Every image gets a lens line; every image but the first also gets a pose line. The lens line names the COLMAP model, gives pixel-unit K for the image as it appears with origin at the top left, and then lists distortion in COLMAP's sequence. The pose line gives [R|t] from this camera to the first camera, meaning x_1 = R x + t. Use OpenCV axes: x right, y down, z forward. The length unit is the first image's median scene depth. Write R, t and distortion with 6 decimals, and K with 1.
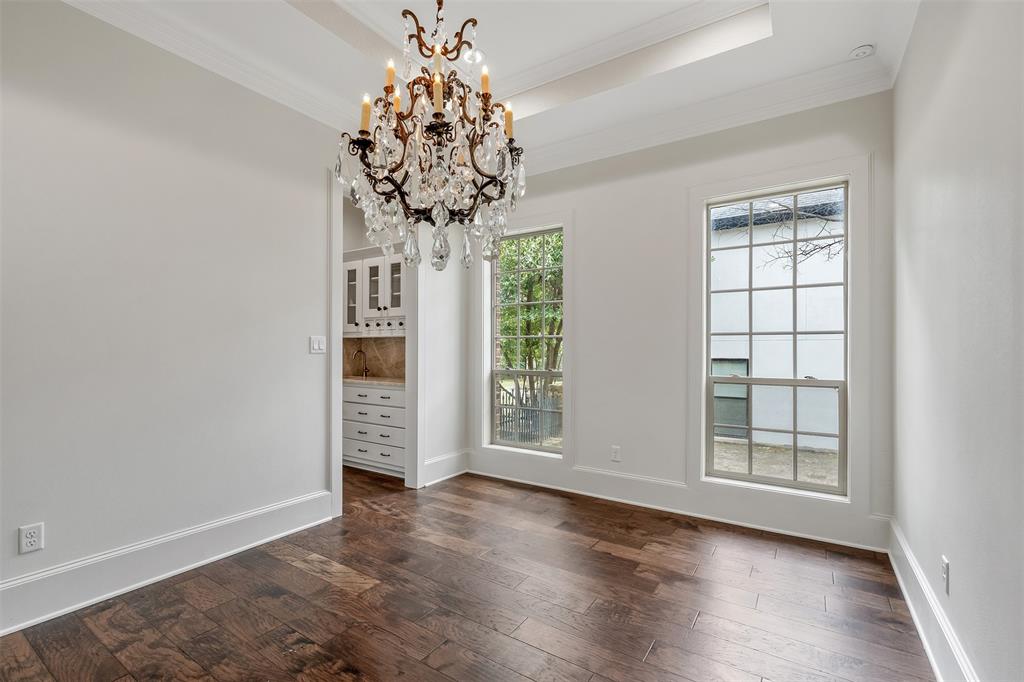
lens RADIAL K [[448.6, 0, 512.8], [0, 448.6, 345.8], [0, 0, 1]] dist [0.004217, 0.000180]
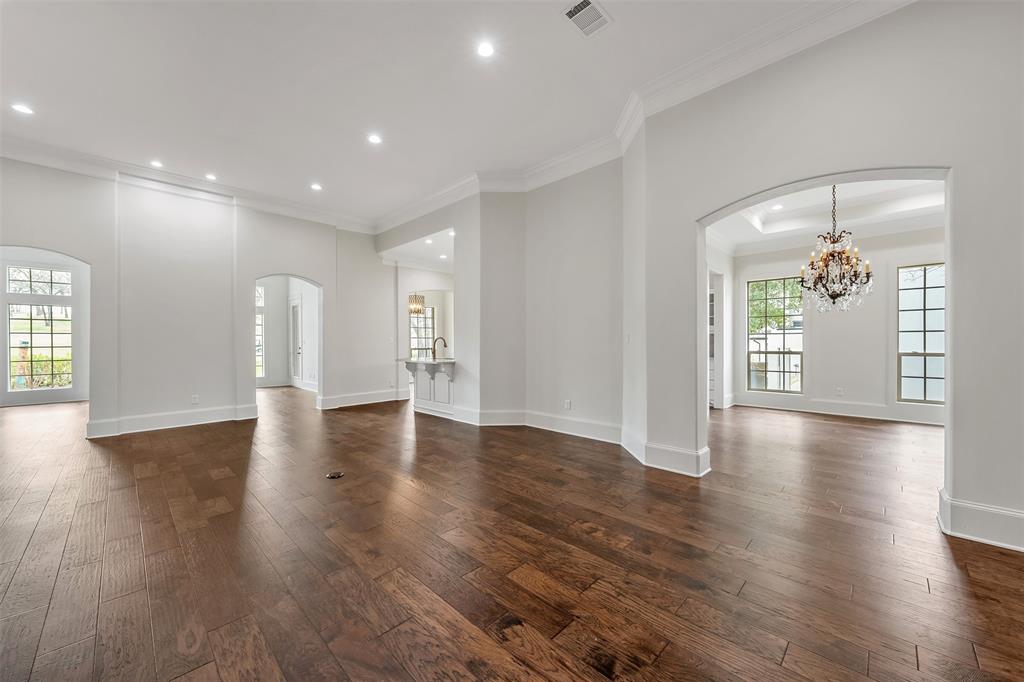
lens RADIAL K [[394.2, 0, 511.3], [0, 394.2, 343.1], [0, 0, 1]] dist [0.001624, -0.000121]
pose [[0.984800, -0.005083, -0.173616, -0.950391], [0.007629, 0.999873, 0.014003, -0.011877], [0.173522, -0.015115, 0.984714, -1.029429]]
